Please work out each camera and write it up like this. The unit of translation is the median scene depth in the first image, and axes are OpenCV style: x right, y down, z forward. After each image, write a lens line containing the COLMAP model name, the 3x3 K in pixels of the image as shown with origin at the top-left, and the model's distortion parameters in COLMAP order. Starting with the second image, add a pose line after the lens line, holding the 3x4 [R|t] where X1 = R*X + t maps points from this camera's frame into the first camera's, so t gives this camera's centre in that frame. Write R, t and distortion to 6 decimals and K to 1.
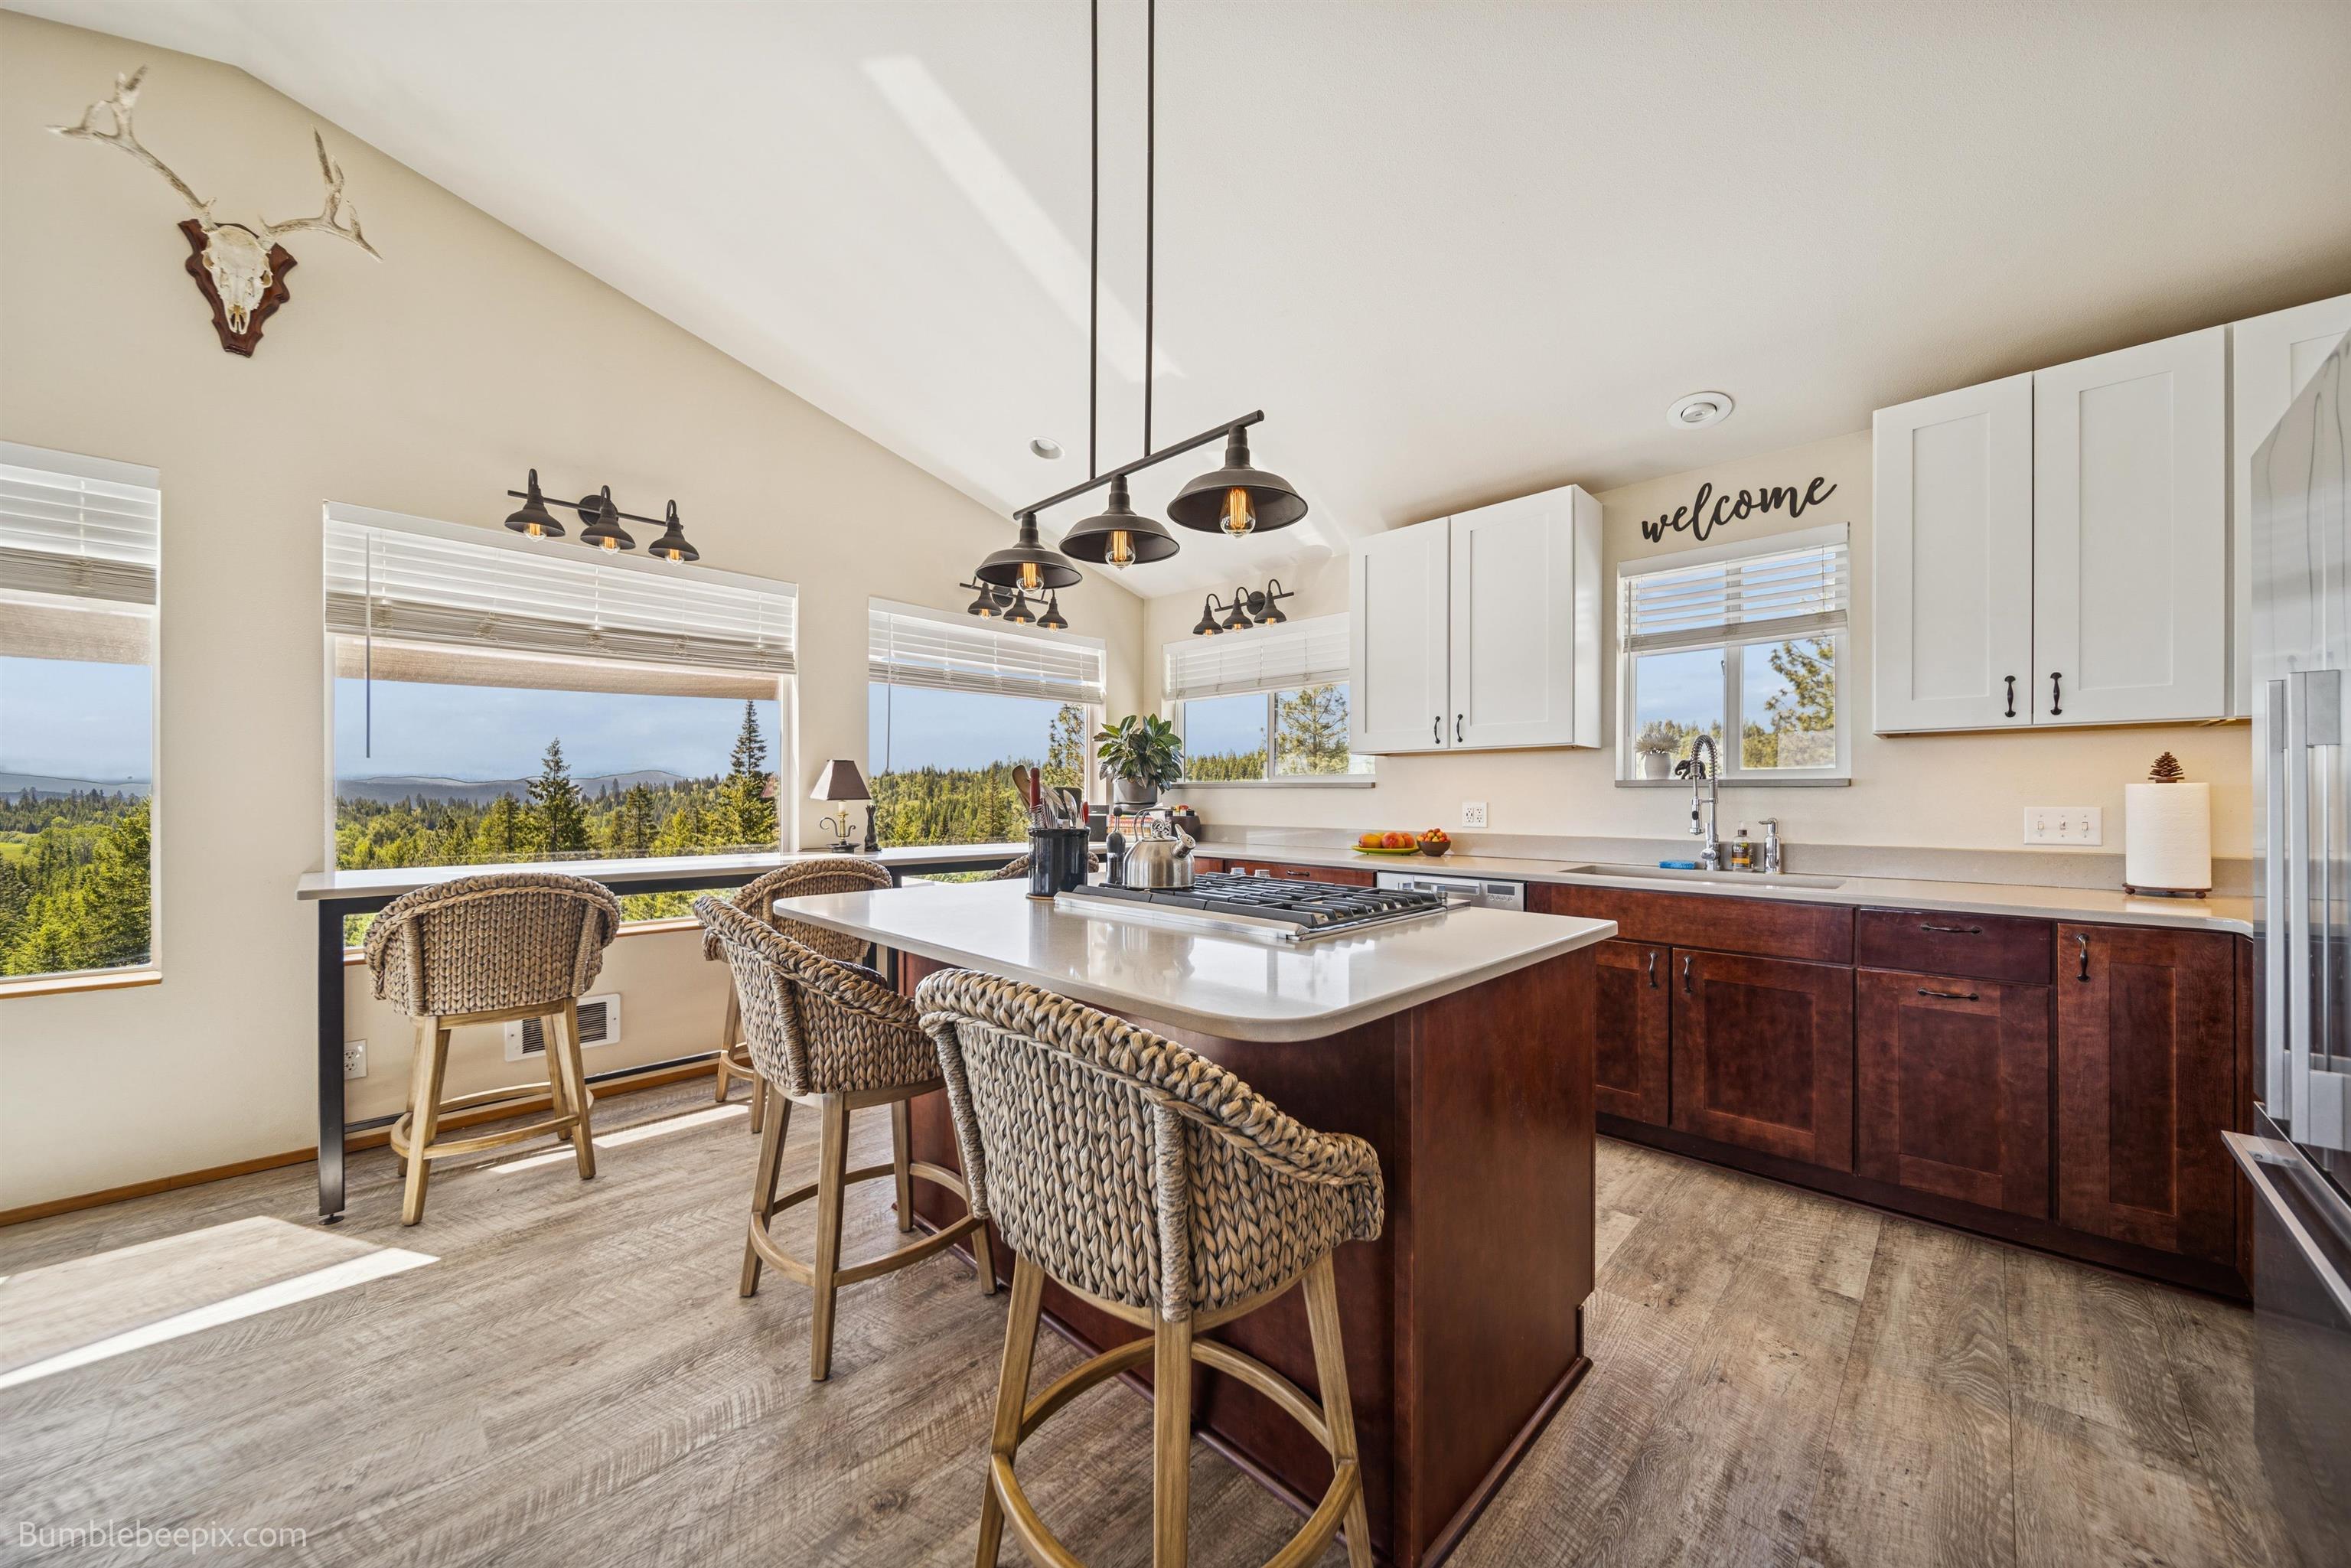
lens RADIAL K [[828.3, 0, 1173.4], [0, 828.3, 798.8], [0, 0, 1]] dist [-0.000036, -0.001750]
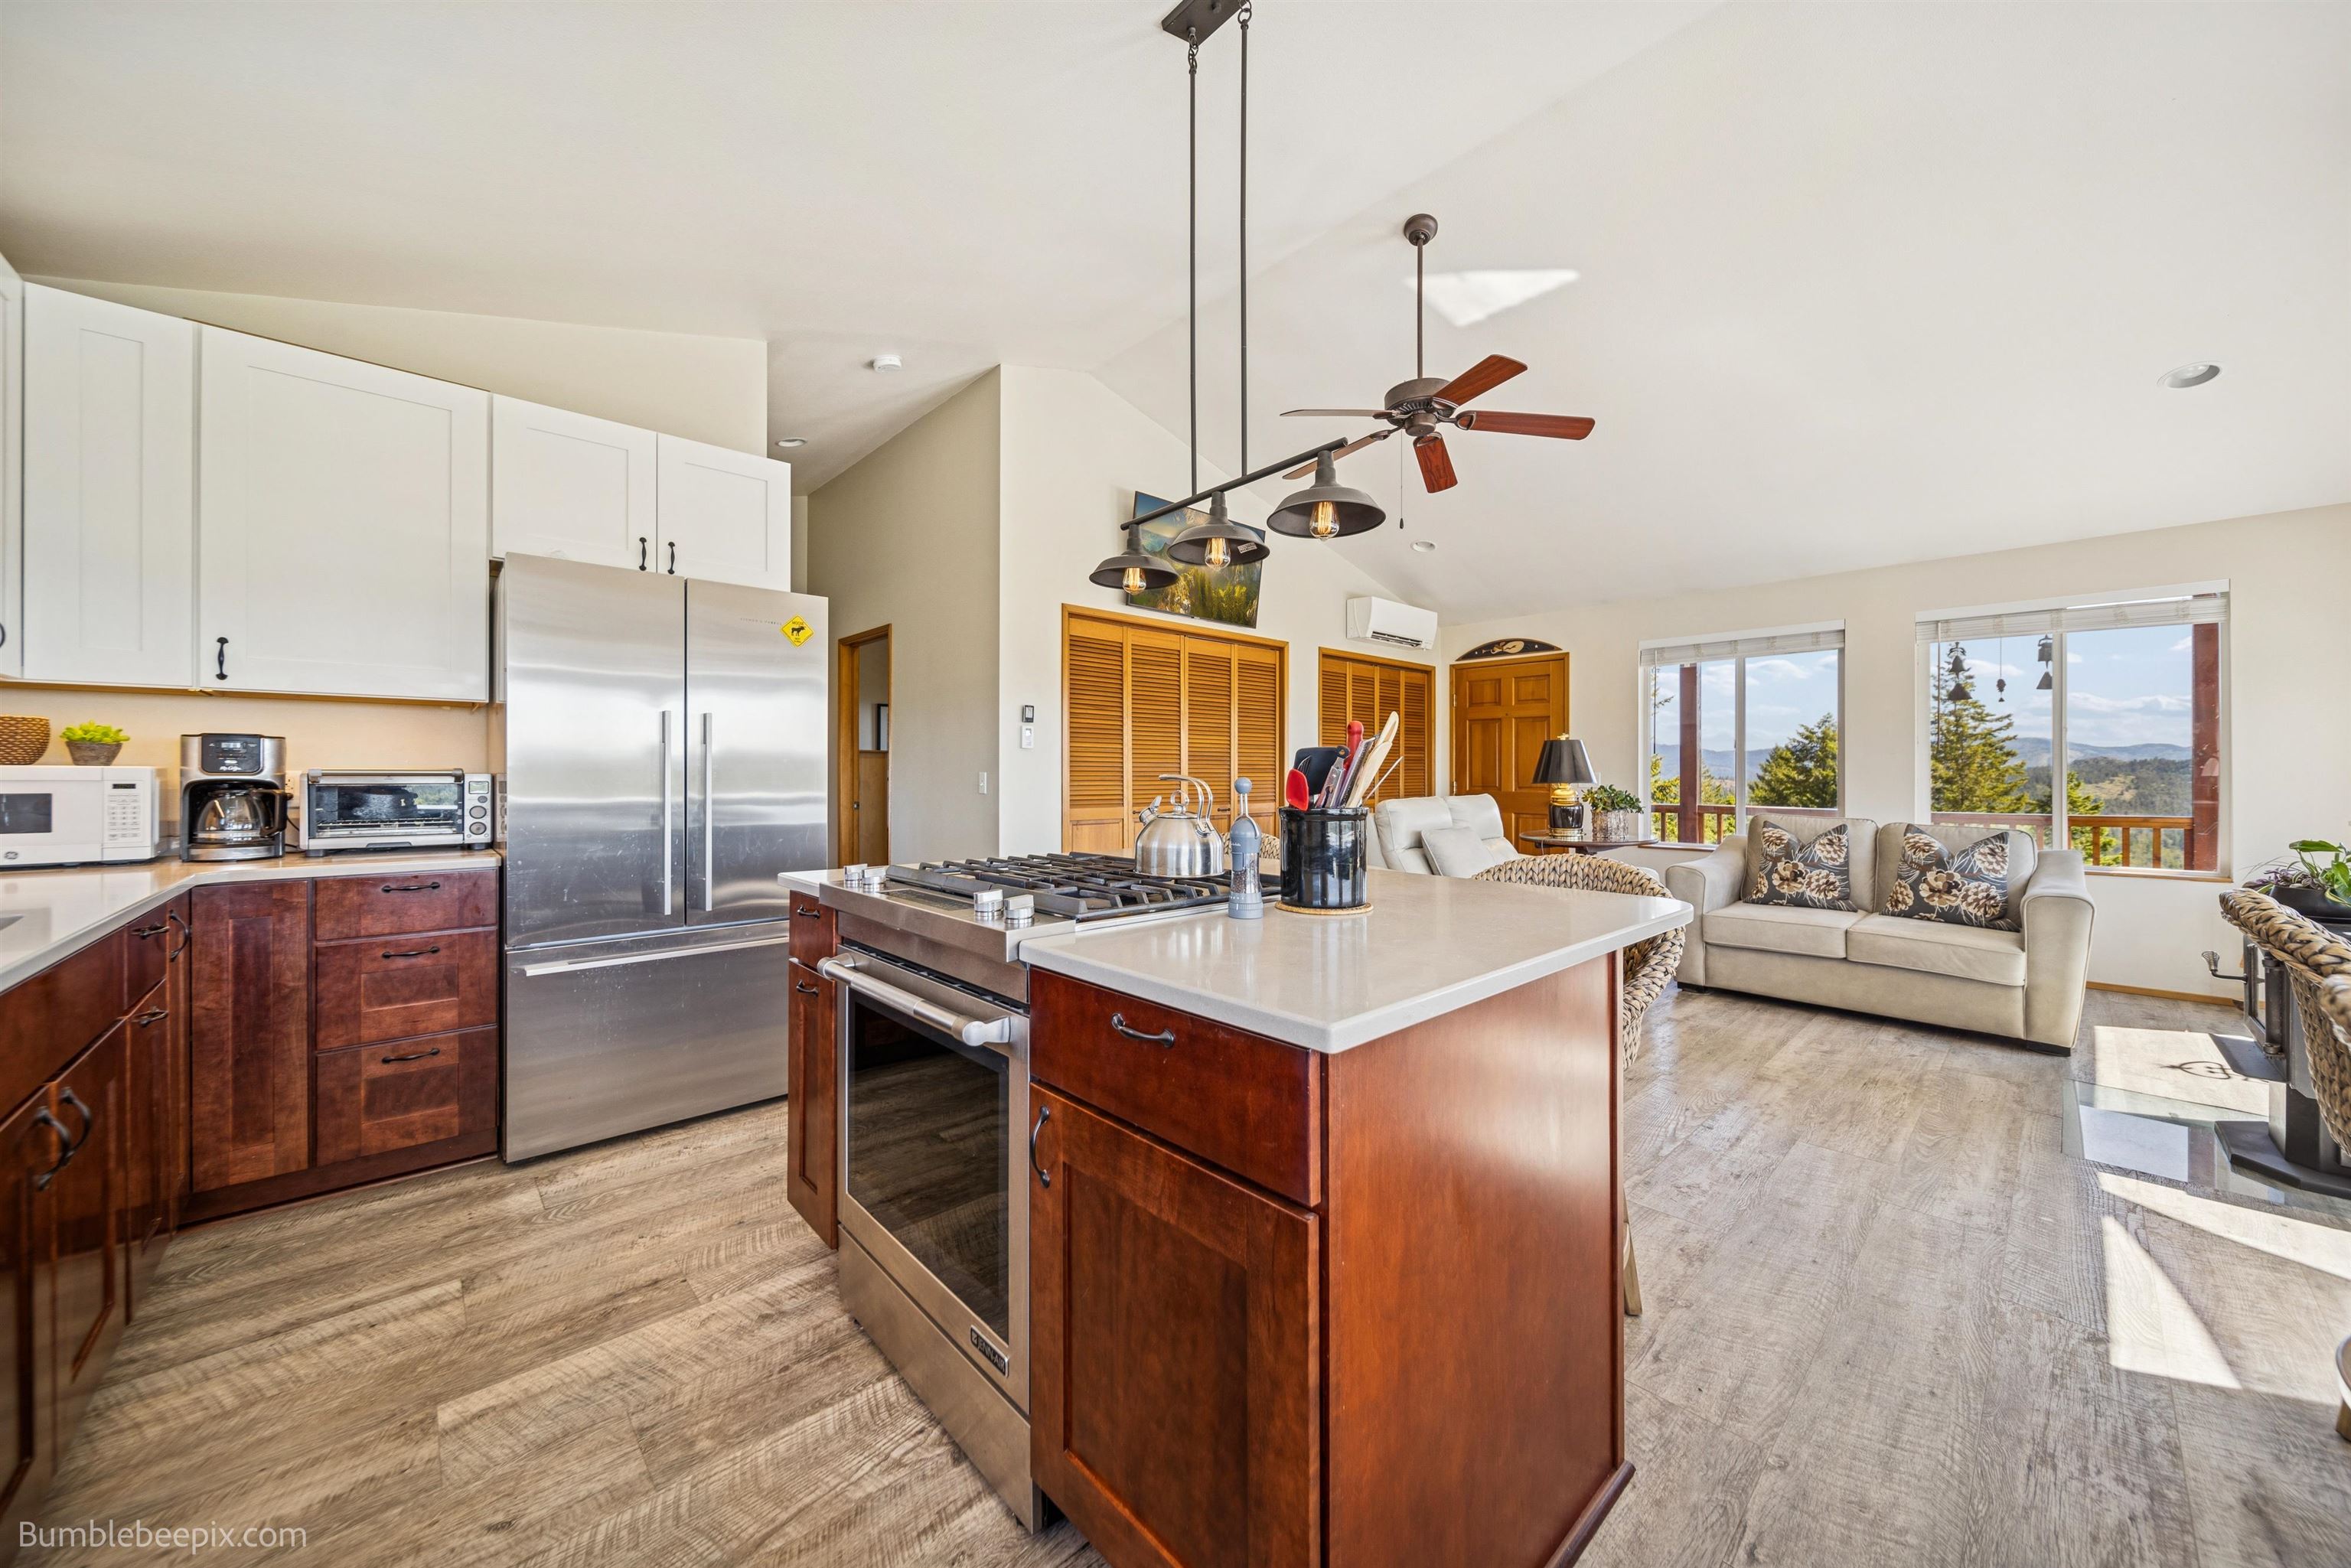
lens RADIAL K [[828.3, 0, 1179.0], [0, 828.3, 768.6], [0, 0, 1]] dist [-0.000036, -0.001750]
pose [[-0.999032, -0.004470, 0.043759, -0.040069], [-0.004616, 0.999984, -0.003229, 0.004144], [-0.043744, -0.003428, -0.999037, 1.449191]]
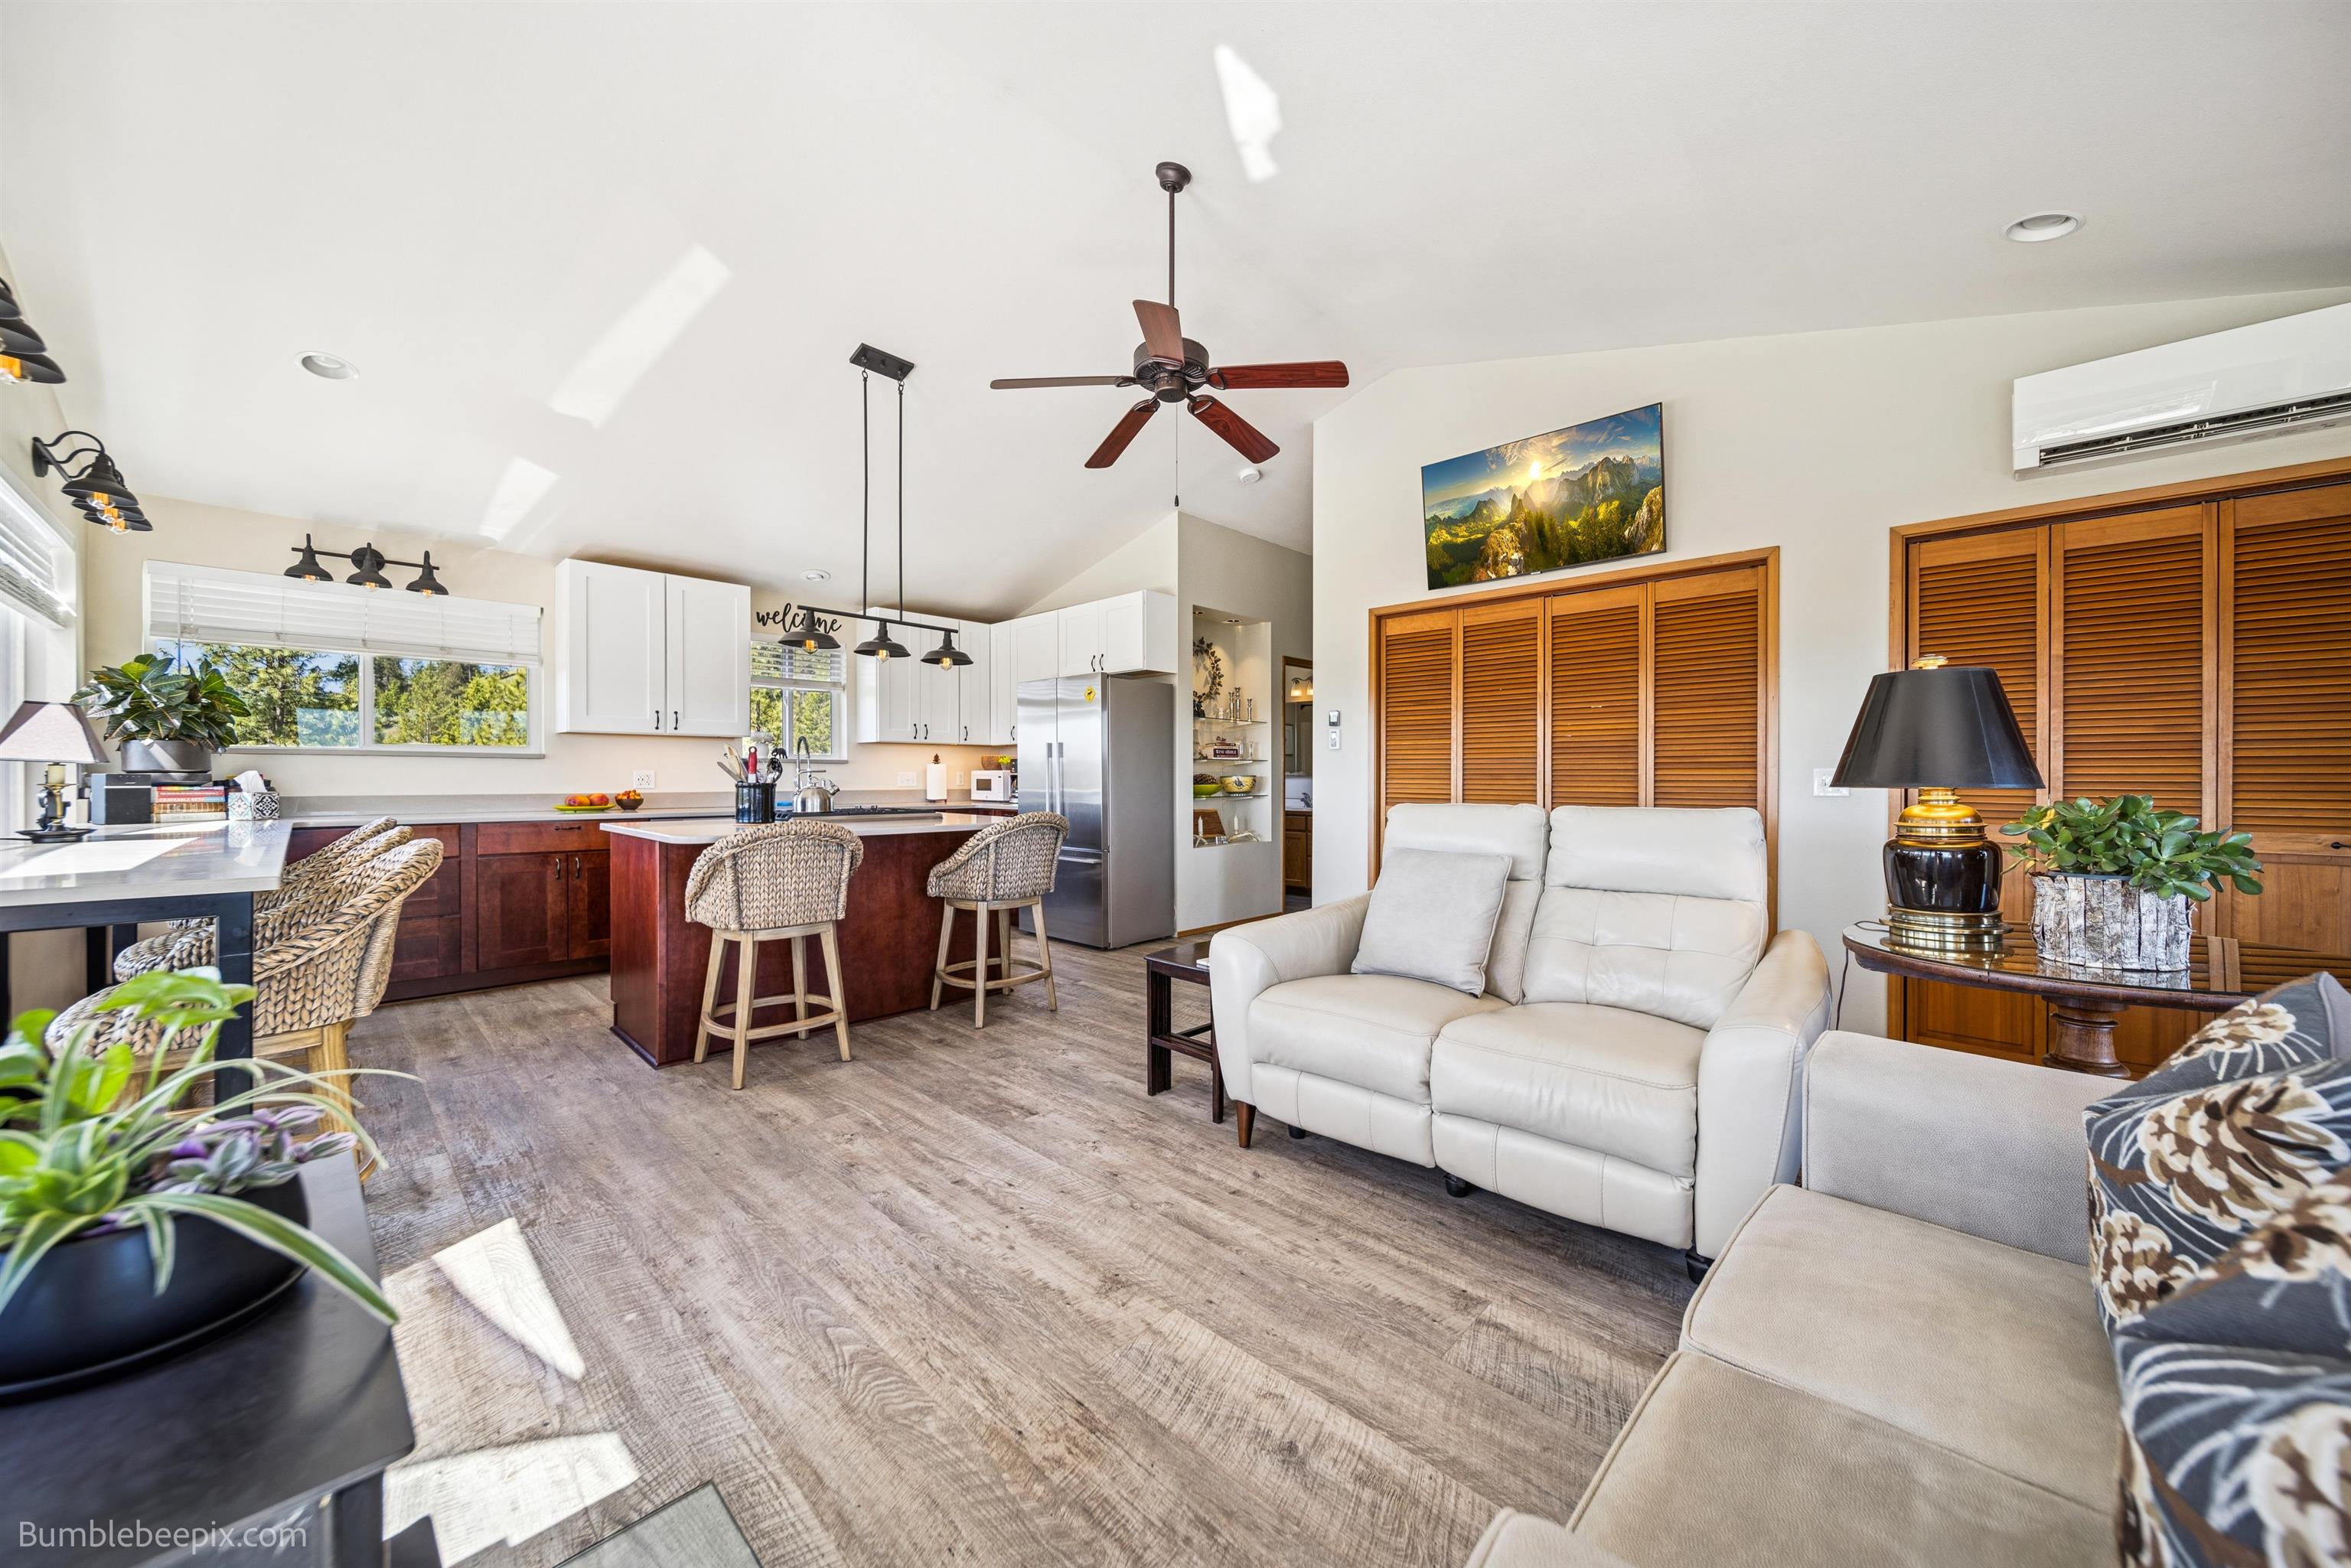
lens RADIAL K [[828.3, 0, 1186.3], [0, 828.3, 778.2], [0, 0, 1]] dist [-0.000036, -0.001750]
pose [[-0.025569, -0.004138, 0.999664, -1.540141], [0.000718, 0.999991, 0.004157, 0.016348], [-0.999673, 0.000824, -0.025566, 0.161039]]
